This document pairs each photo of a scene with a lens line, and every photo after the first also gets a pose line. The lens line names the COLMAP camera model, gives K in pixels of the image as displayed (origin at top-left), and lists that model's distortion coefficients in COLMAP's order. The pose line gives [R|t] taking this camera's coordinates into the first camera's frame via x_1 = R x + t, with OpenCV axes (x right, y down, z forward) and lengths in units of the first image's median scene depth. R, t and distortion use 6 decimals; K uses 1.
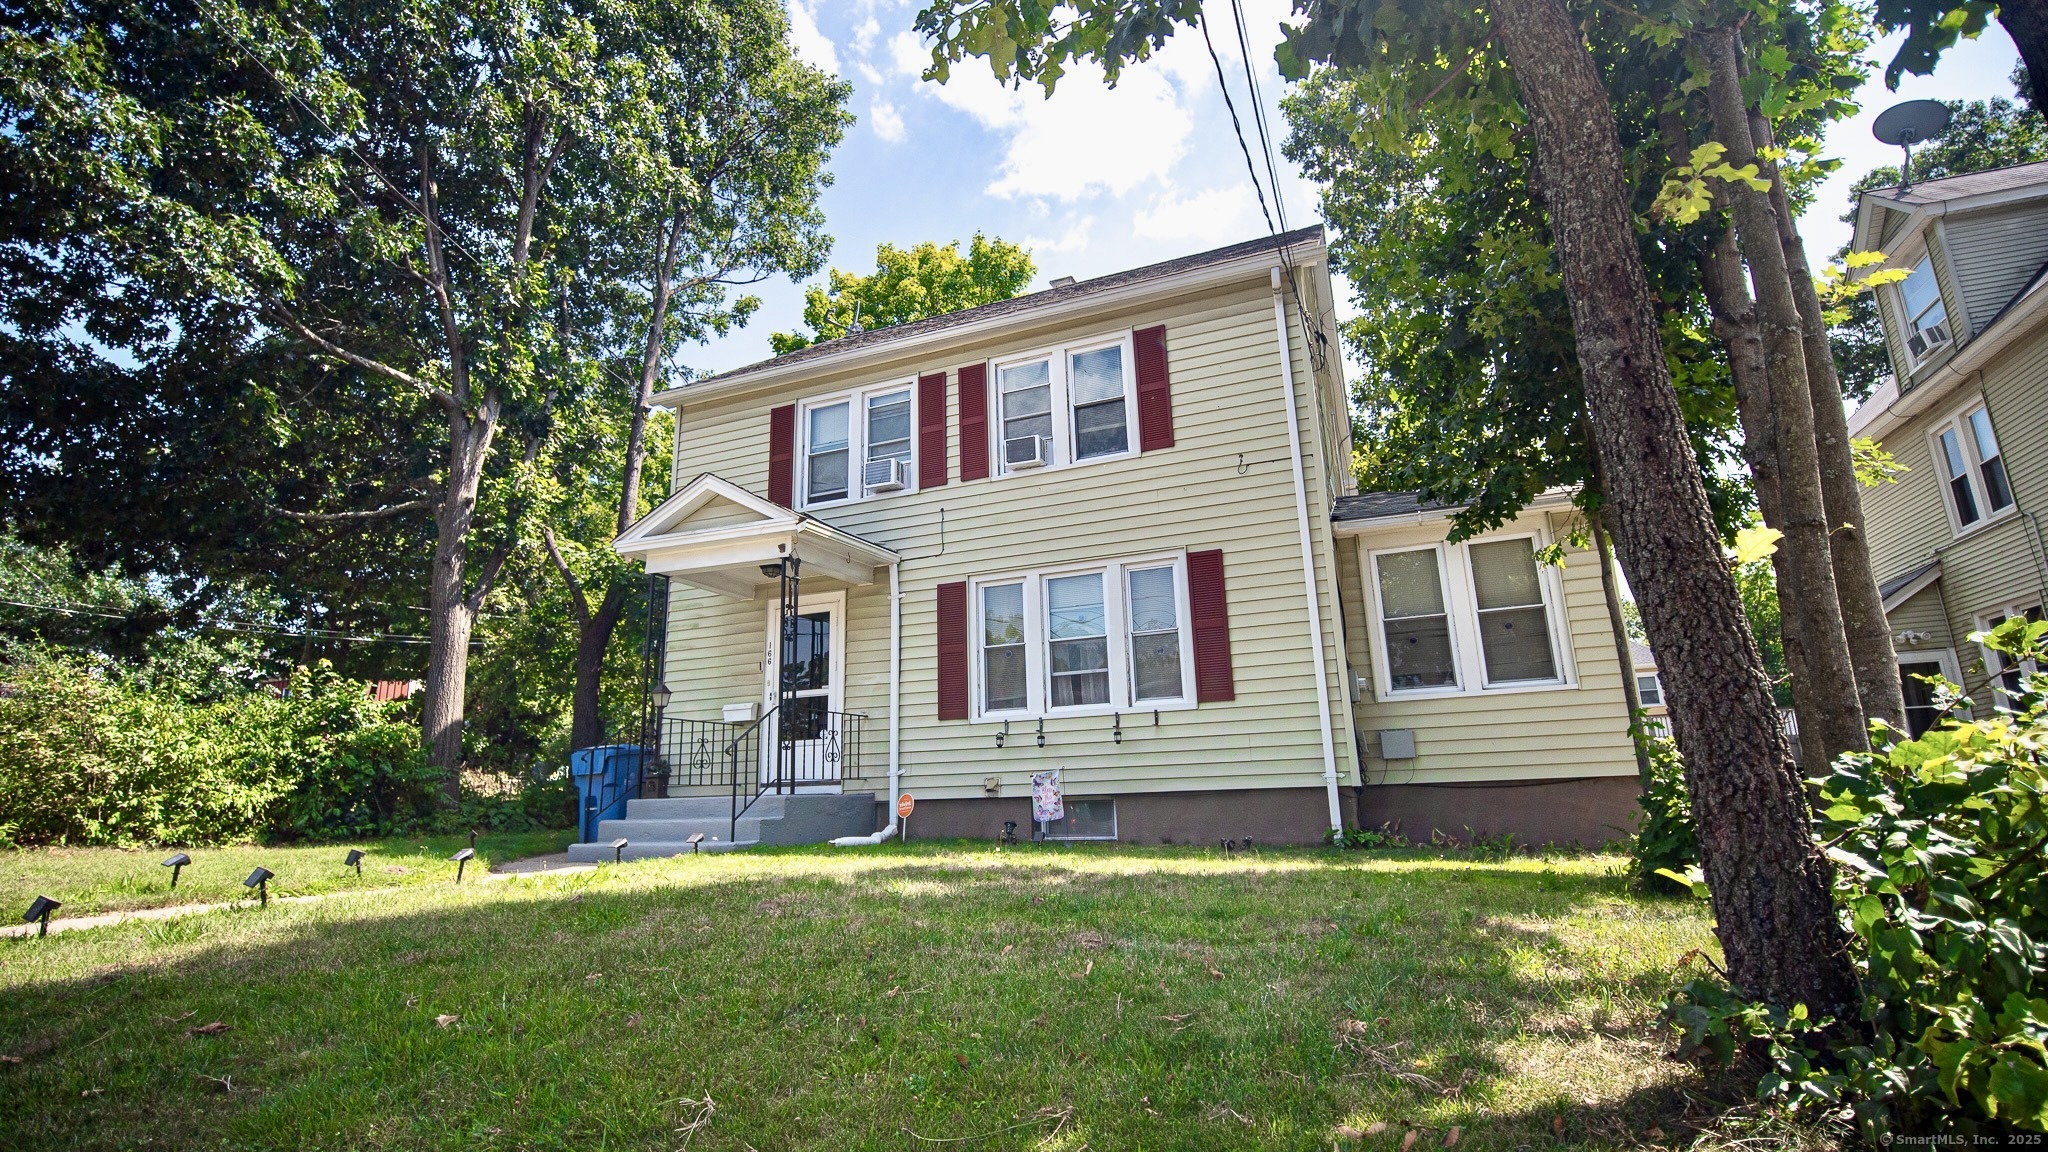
lens RADIAL K [[820.9, 0, 1024.0], [0, 820.9, 576.0], [0, 0, 1]] dist [-0.009969, -0.004569]
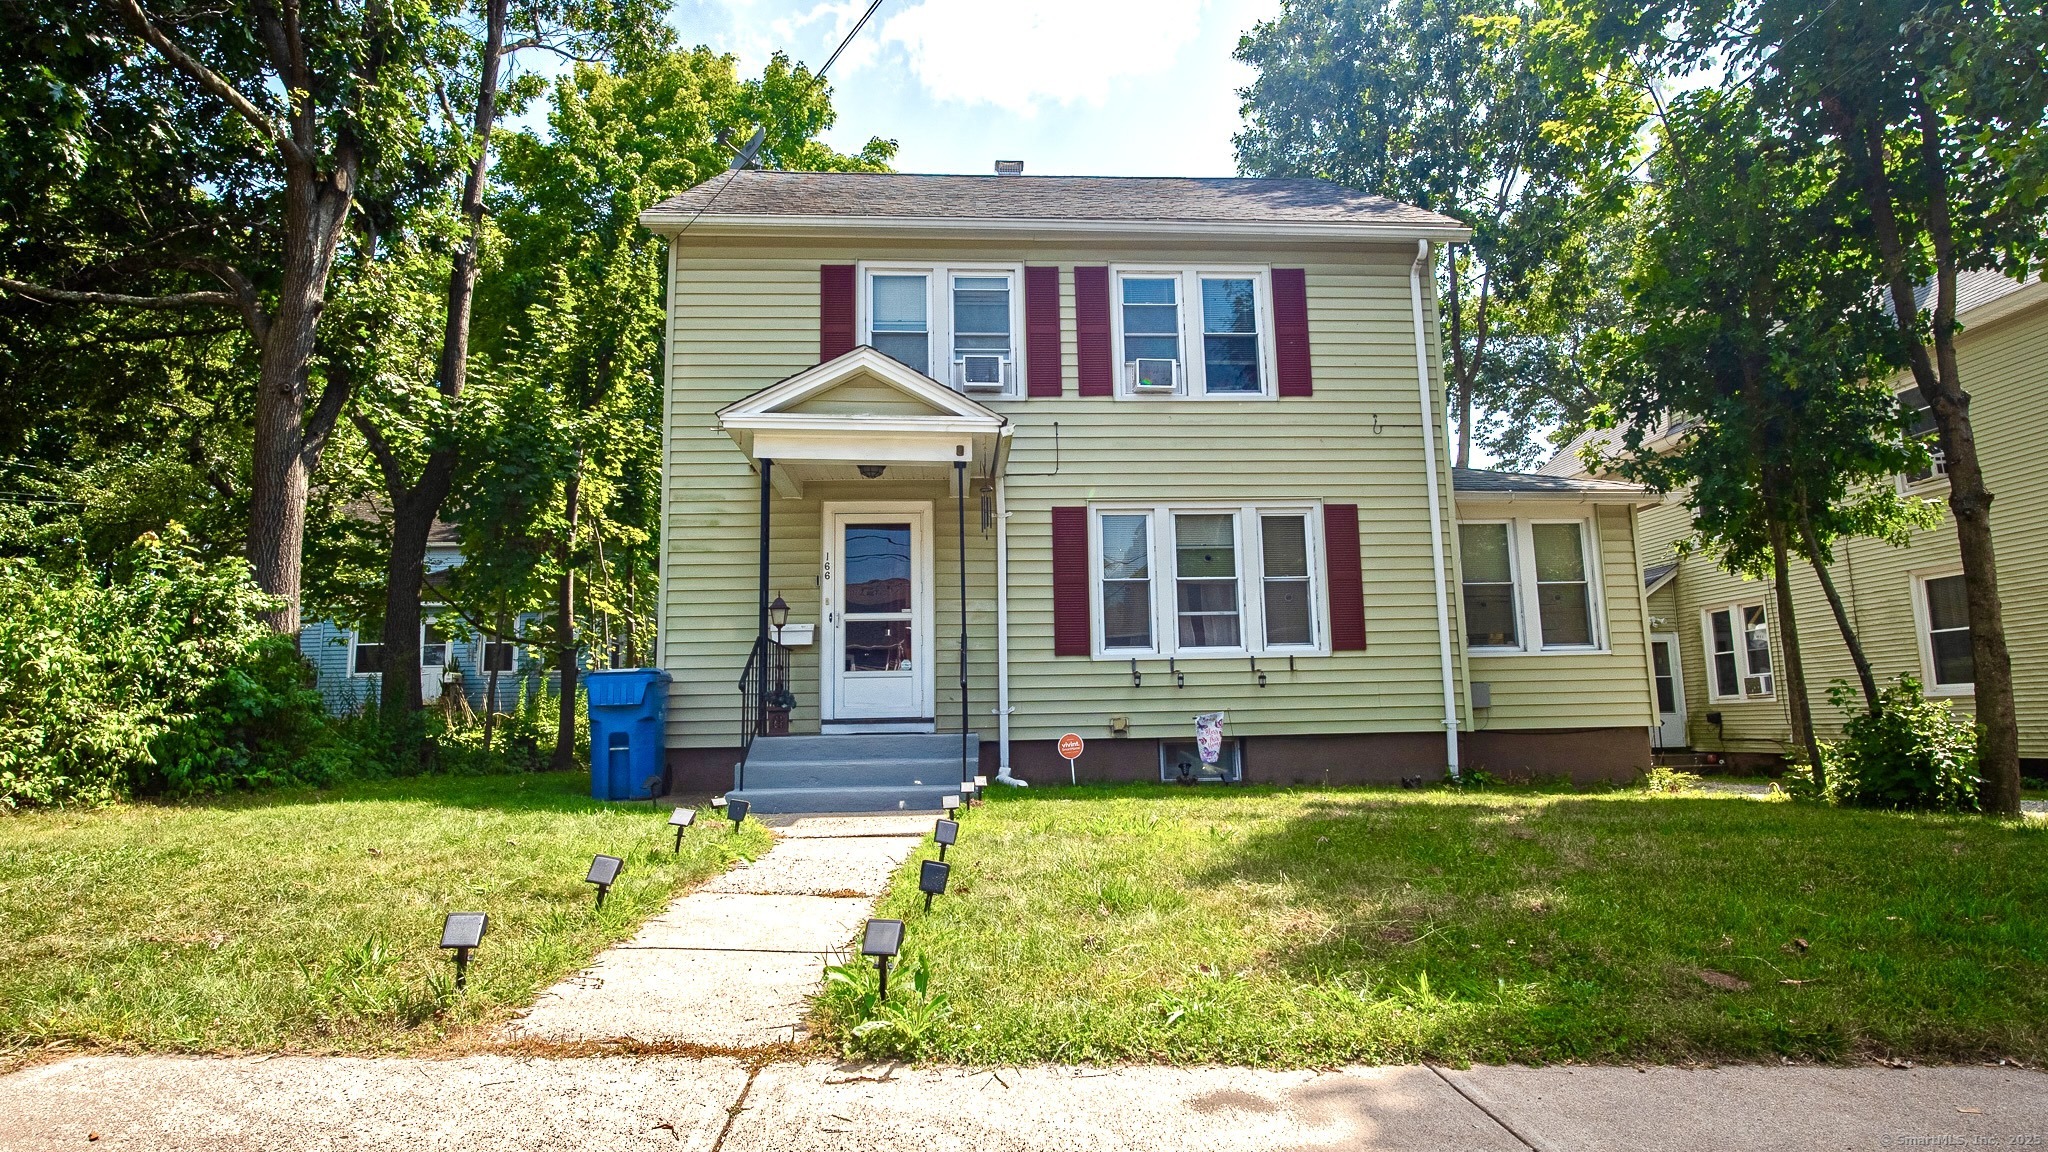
lens RADIAL K [[934.6, 0, 1023.7], [0, 934.6, 567.9], [0, 0, 1]] dist [-0.008104, -0.007316]
pose [[0.922120, 0.078114, 0.378936, -0.545500], [-0.108419, 0.992337, 0.059271, 0.020406], [-0.371402, -0.095739, 0.923523, 0.056977]]
